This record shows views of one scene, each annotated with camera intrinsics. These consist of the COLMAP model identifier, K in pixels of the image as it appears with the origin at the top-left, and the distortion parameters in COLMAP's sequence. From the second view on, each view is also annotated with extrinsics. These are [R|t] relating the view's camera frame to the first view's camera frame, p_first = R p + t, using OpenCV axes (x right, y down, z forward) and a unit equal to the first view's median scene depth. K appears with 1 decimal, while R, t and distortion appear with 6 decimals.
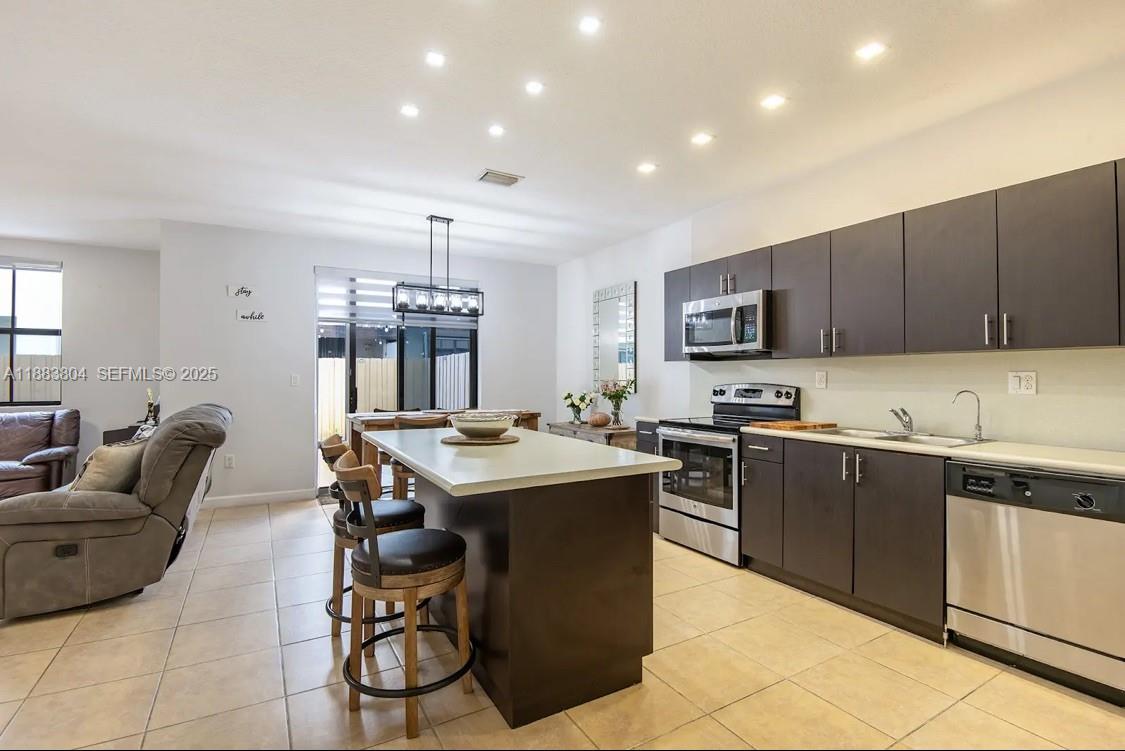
lens RADIAL K [[514.6, 0, 562.5], [0, 514.6, 375.5], [0, 0, 1]] dist [-0.000640, -0.010527]
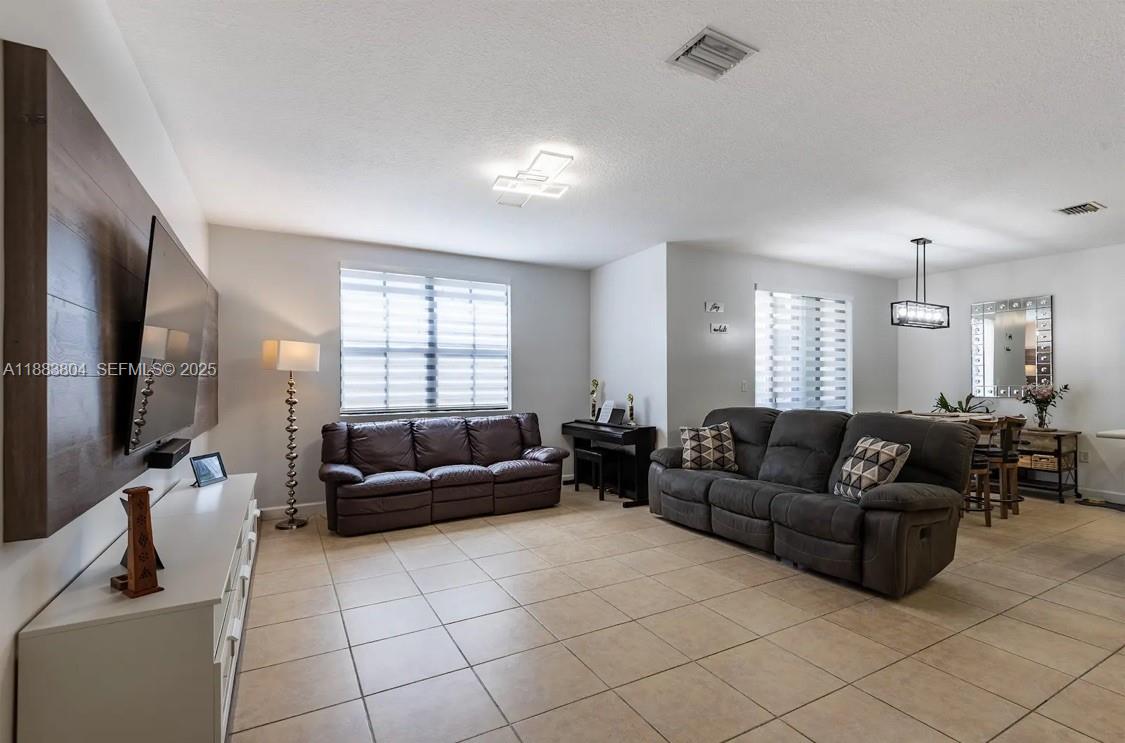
lens RADIAL K [[517.5, 0, 572.8], [0, 517.5, 374.7], [0, 0, 1]] dist [-0.000362, -0.000654]
pose [[0.999746, 0.000676, -0.022536, -1.227735], [-0.000801, 0.999984, -0.005552, -0.011004], [0.022532, 0.005568, 0.999731, -0.171878]]
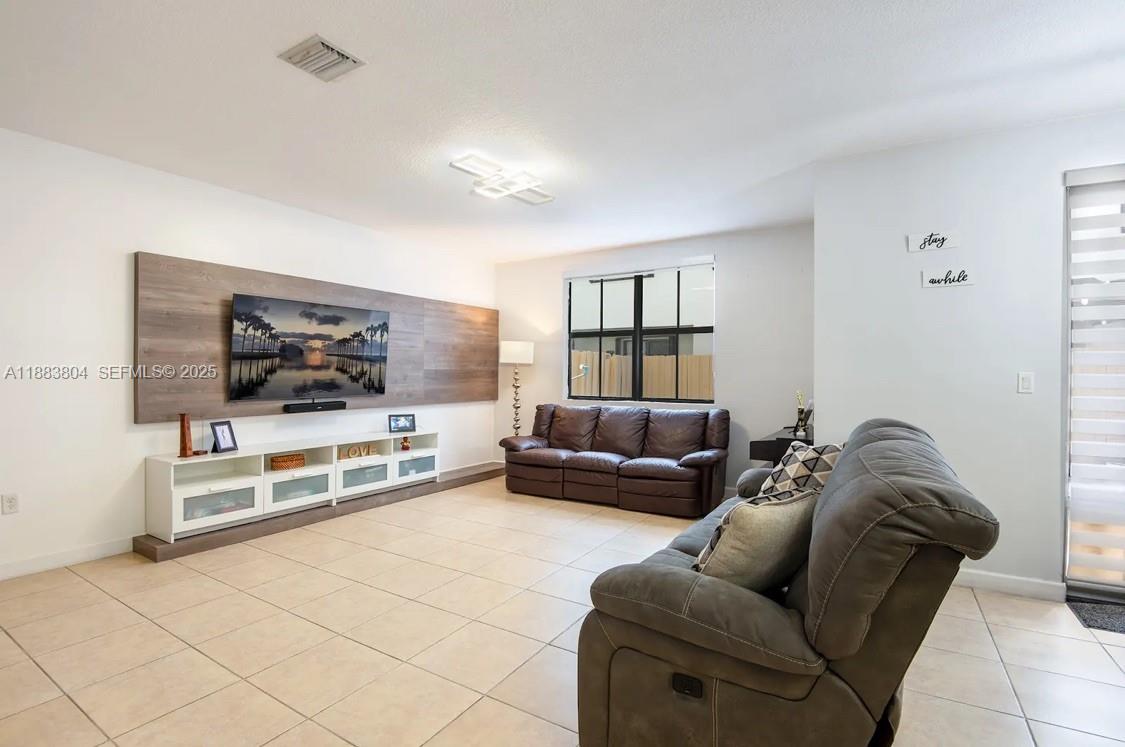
lens RADIAL K [[532.1, 0, 539.8], [0, 532.1, 373.7], [0, 0, 1]] dist [-0.000197, -0.000326]
pose [[0.441135, 0.009116, -0.897395, -0.348722], [-0.006706, 0.999954, 0.006861, -0.002353], [0.897416, 0.002991, 0.441175, 0.394809]]
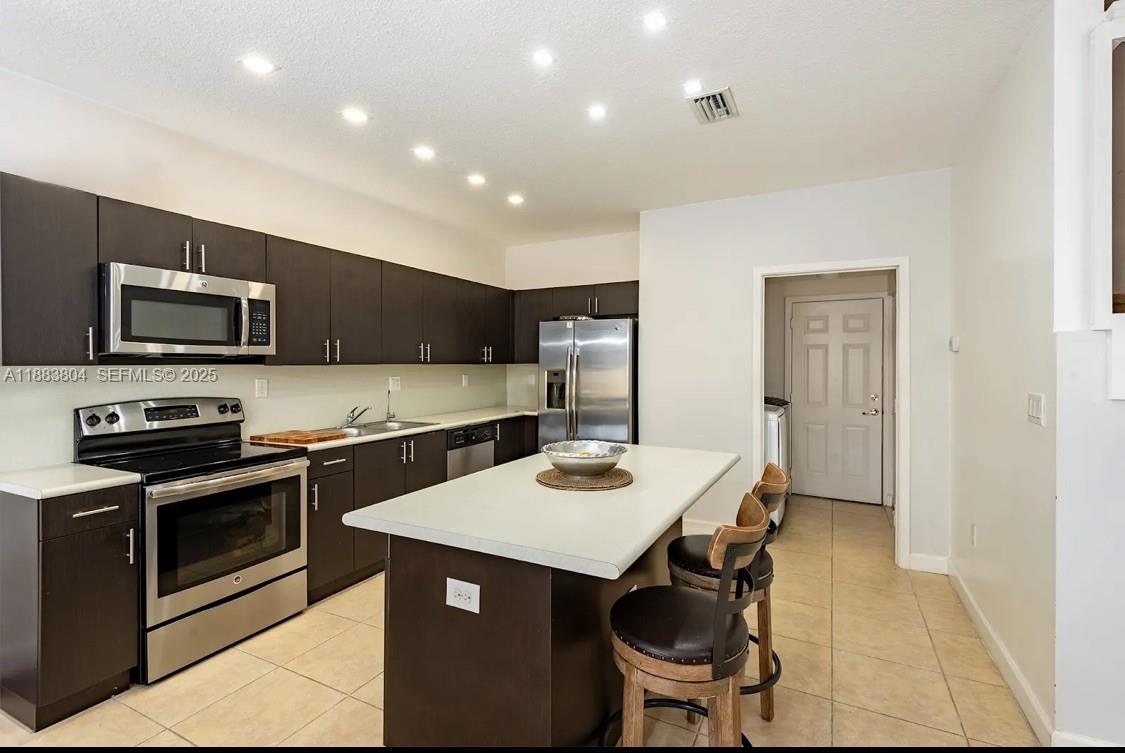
lens RADIAL K [[507.2, 0, 562.5], [0, 507.2, 376.5], [0, 0, 1]] dist [0.003020, 0.000065]
pose [[-0.540903, -0.023010, 0.840770, -0.535964], [-0.003120, 0.999674, 0.025351, -0.035980], [-0.841079, 0.011089, -0.540798, 0.981884]]
